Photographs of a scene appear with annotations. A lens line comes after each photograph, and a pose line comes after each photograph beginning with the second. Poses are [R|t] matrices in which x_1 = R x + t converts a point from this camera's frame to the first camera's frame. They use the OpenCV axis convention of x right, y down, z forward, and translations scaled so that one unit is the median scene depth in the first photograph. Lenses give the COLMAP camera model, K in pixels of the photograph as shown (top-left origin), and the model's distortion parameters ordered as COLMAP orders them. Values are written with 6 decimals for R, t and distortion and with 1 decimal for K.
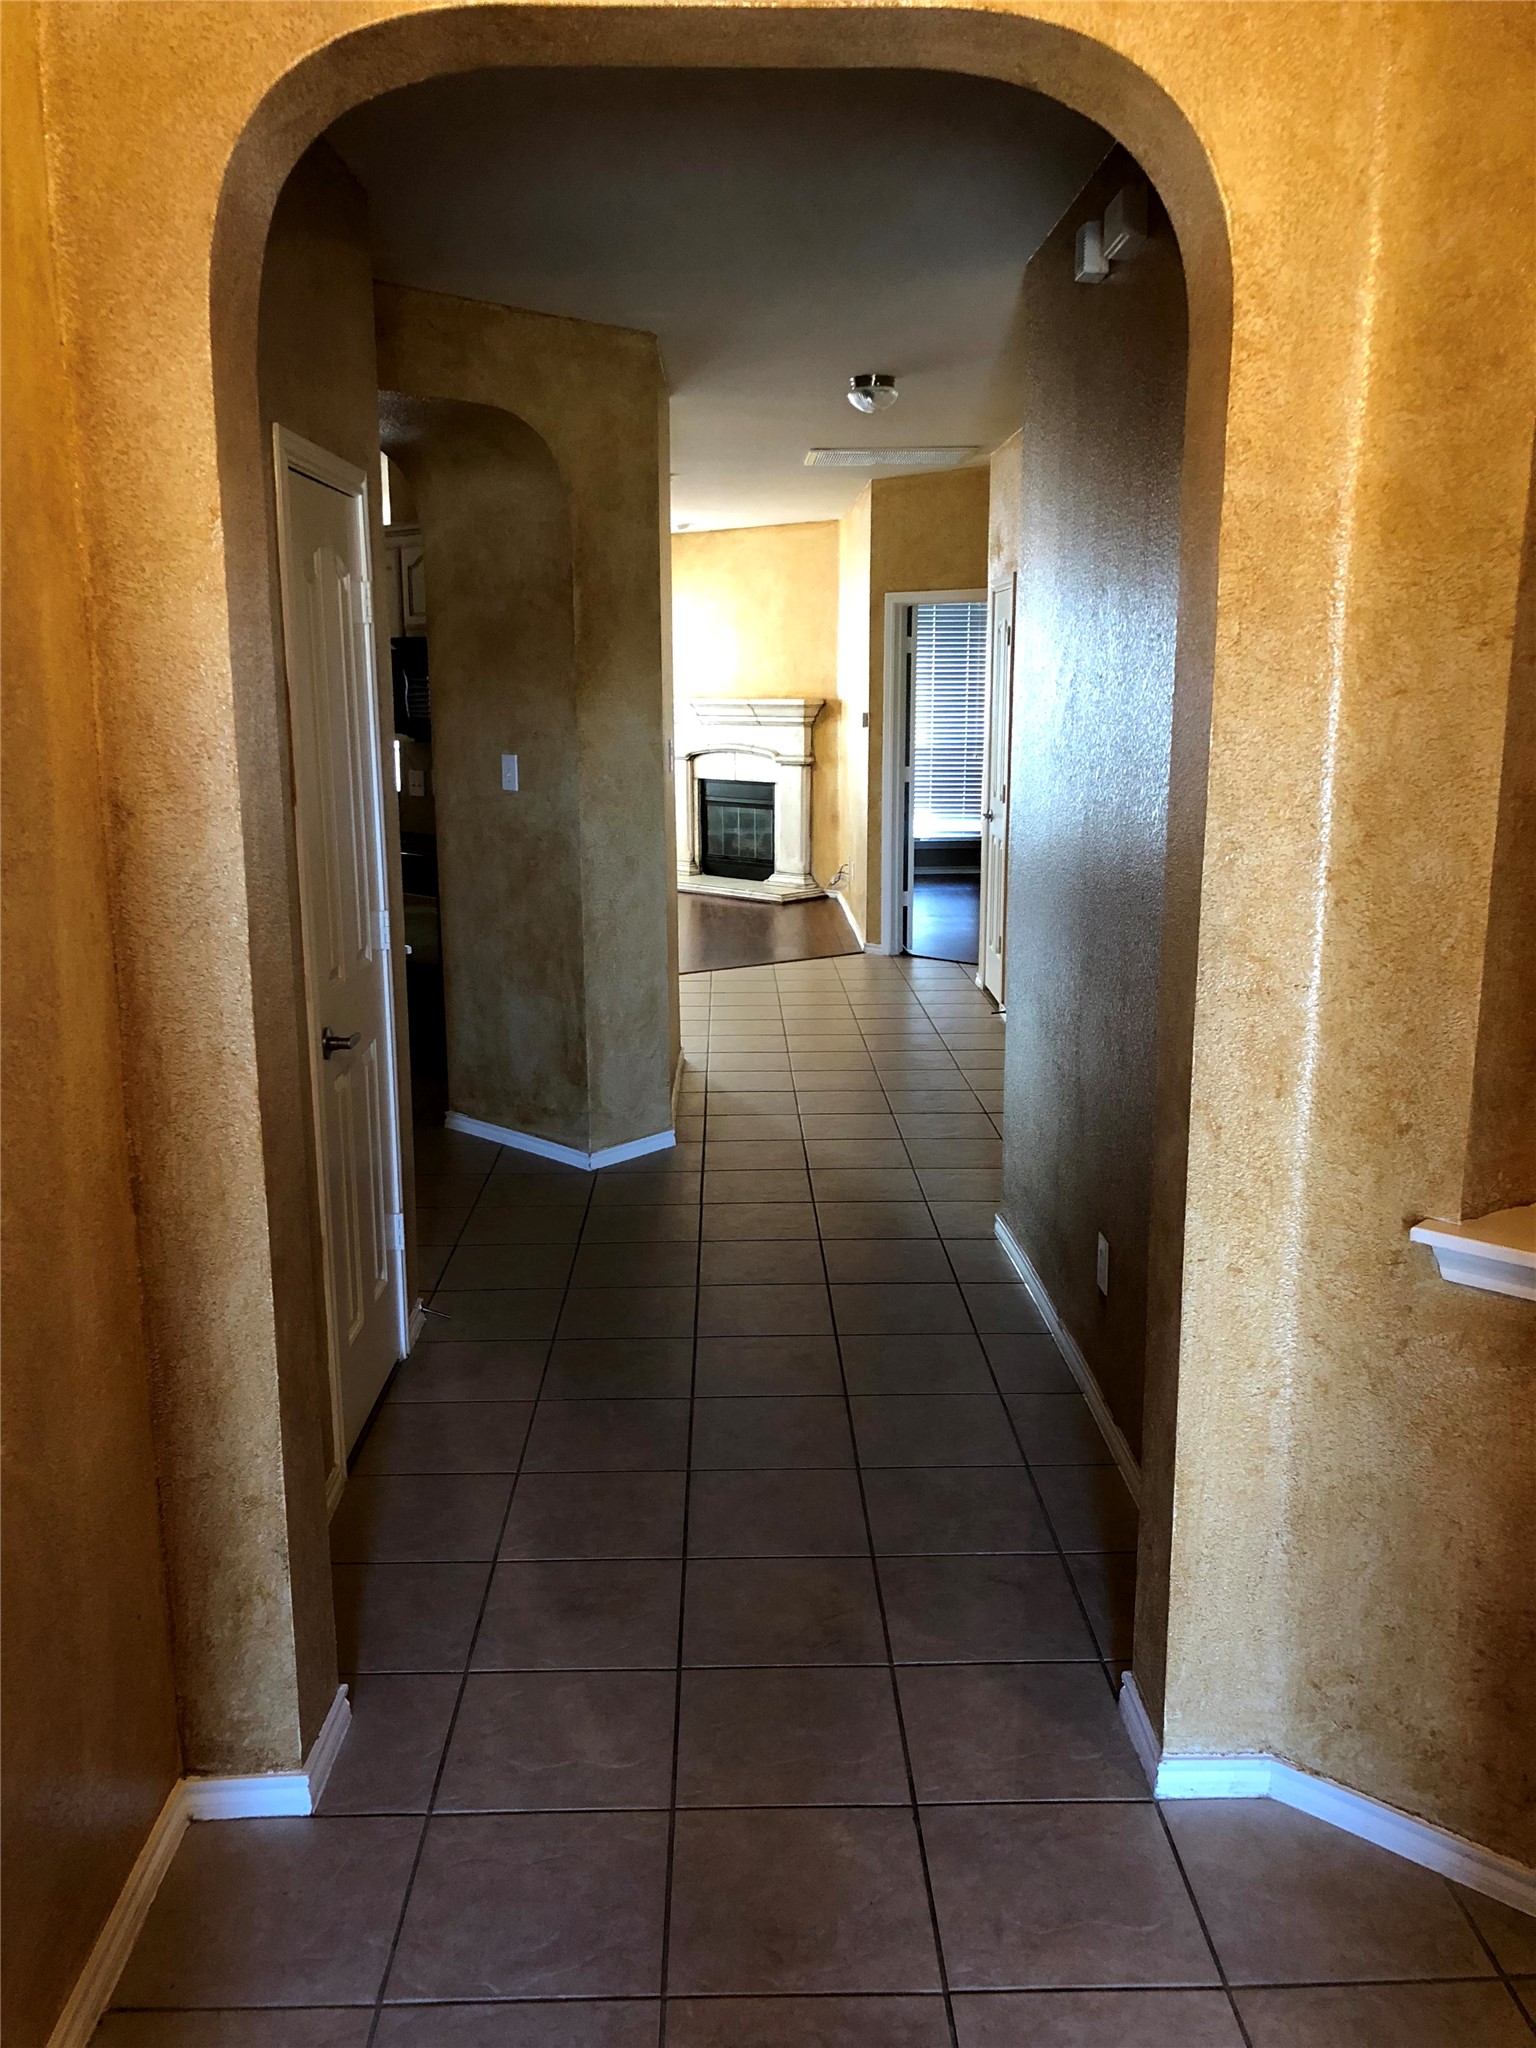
lens RADIAL K [[1668.7, 0, 760.8], [0, 1668.7, 1028.8], [0, 0, 1]] dist [0.041498, -0.059555]
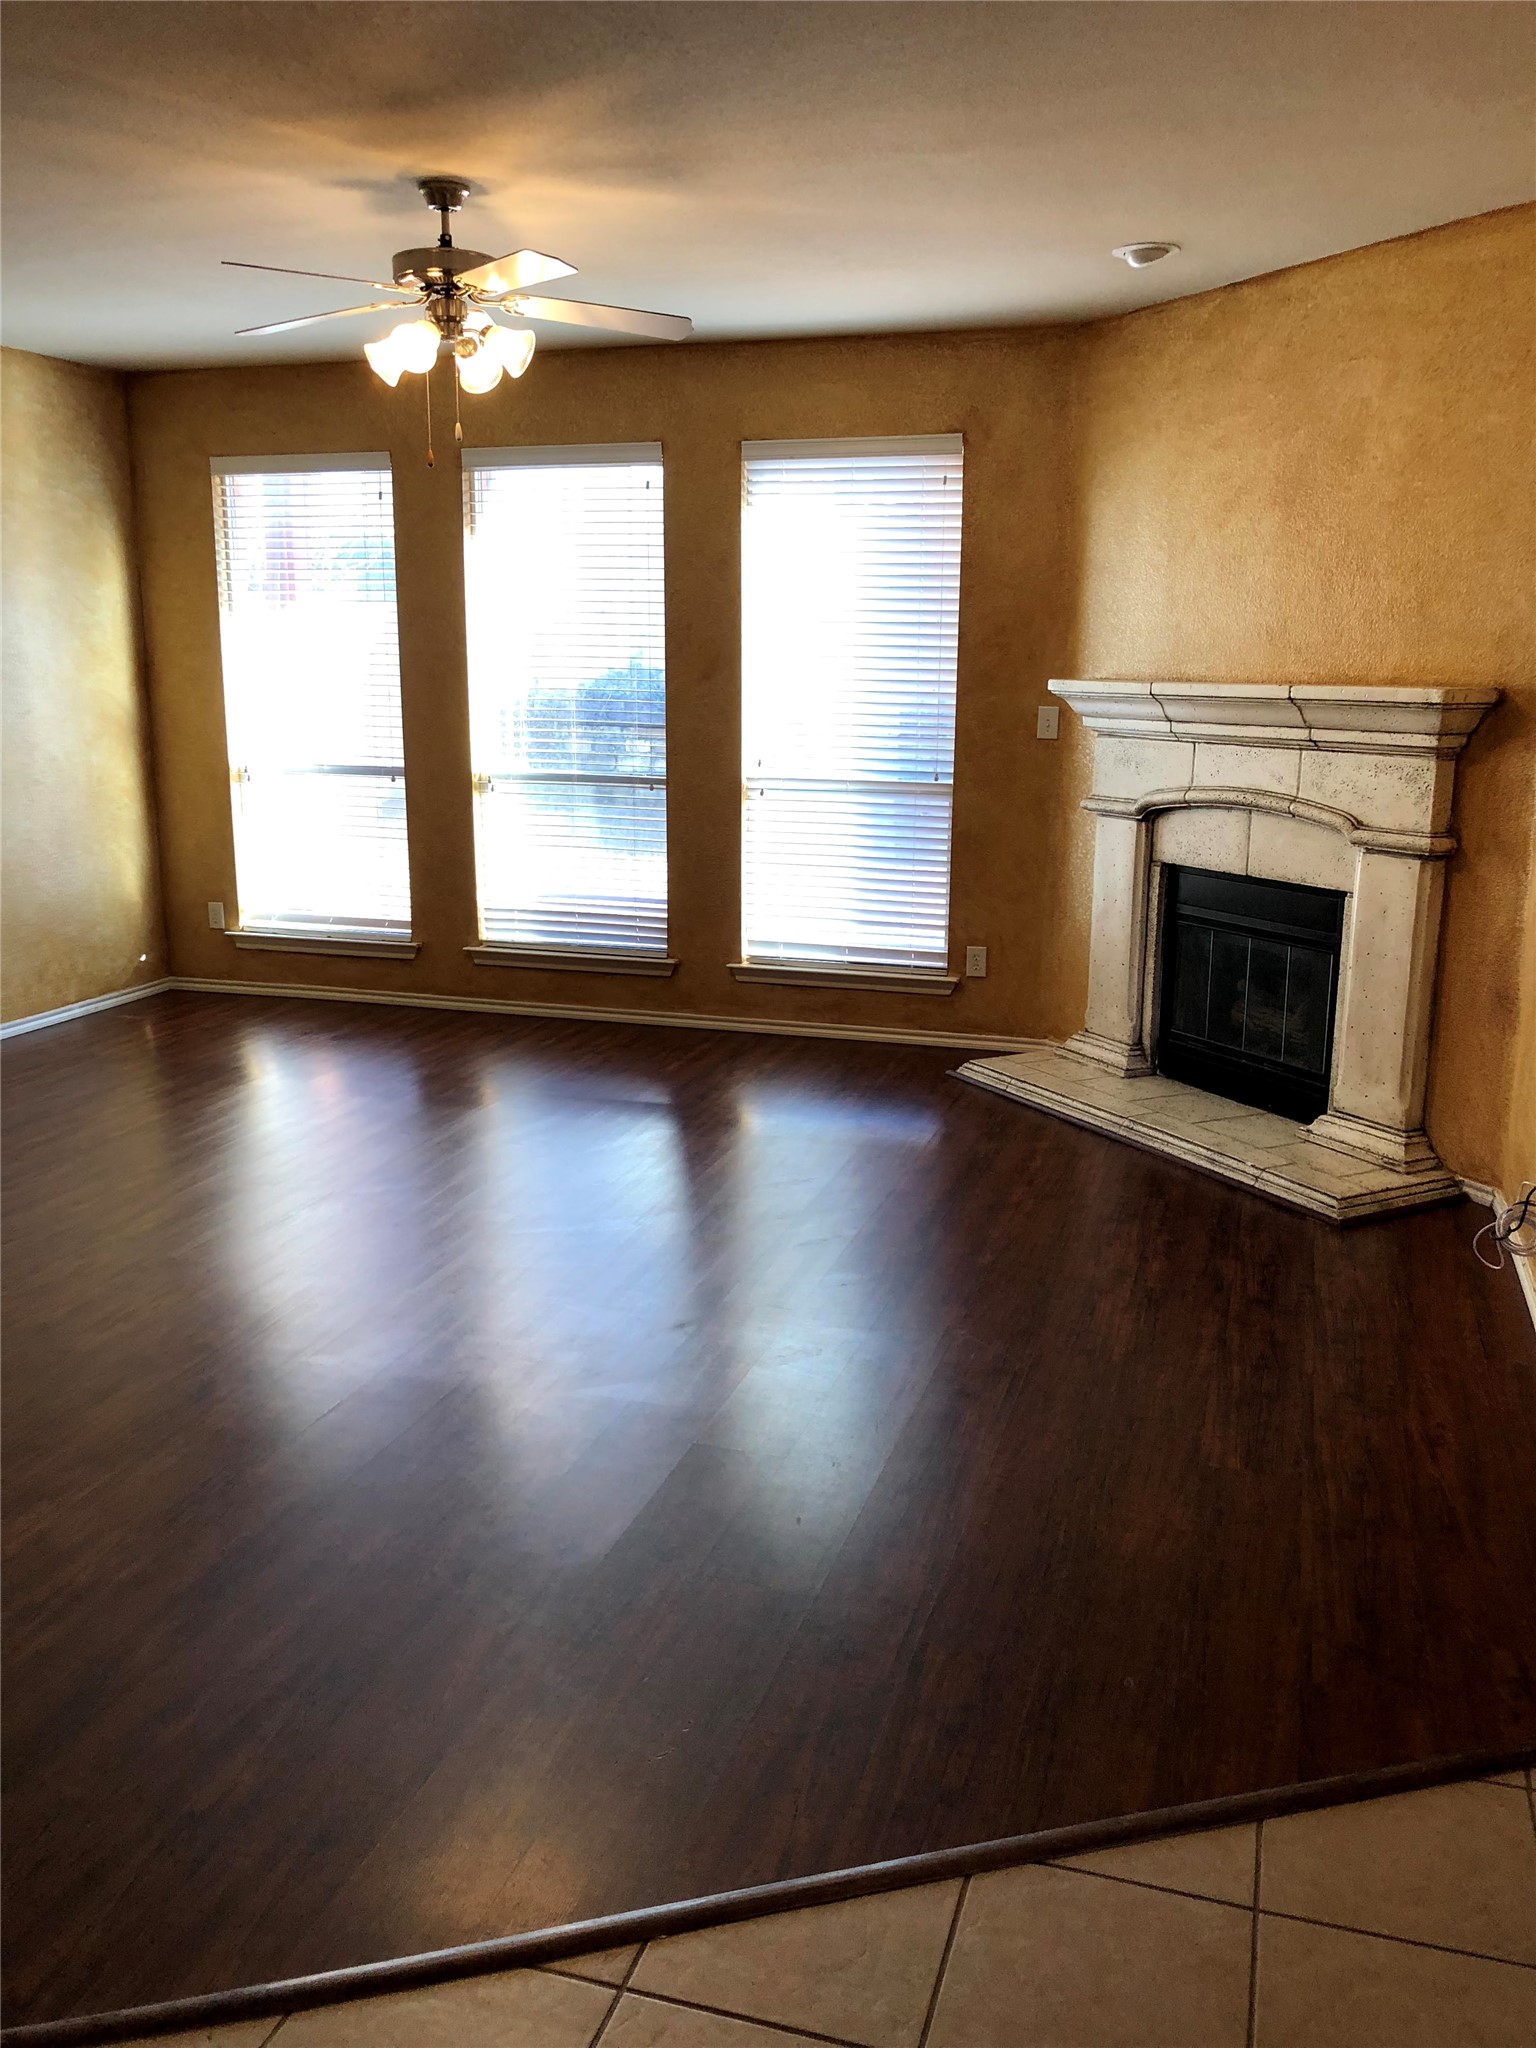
lens RADIAL K [[1668.7, 0, 771.8], [0, 1668.7, 1015.0], [0, 0, 1]] dist [0.041498, -0.059555]
pose [[0.950267, 0.072716, -0.302827, 0.001643], [-0.072081, 0.997310, 0.013286, -0.114031], [0.302979, 0.009203, 0.952953, 0.575539]]
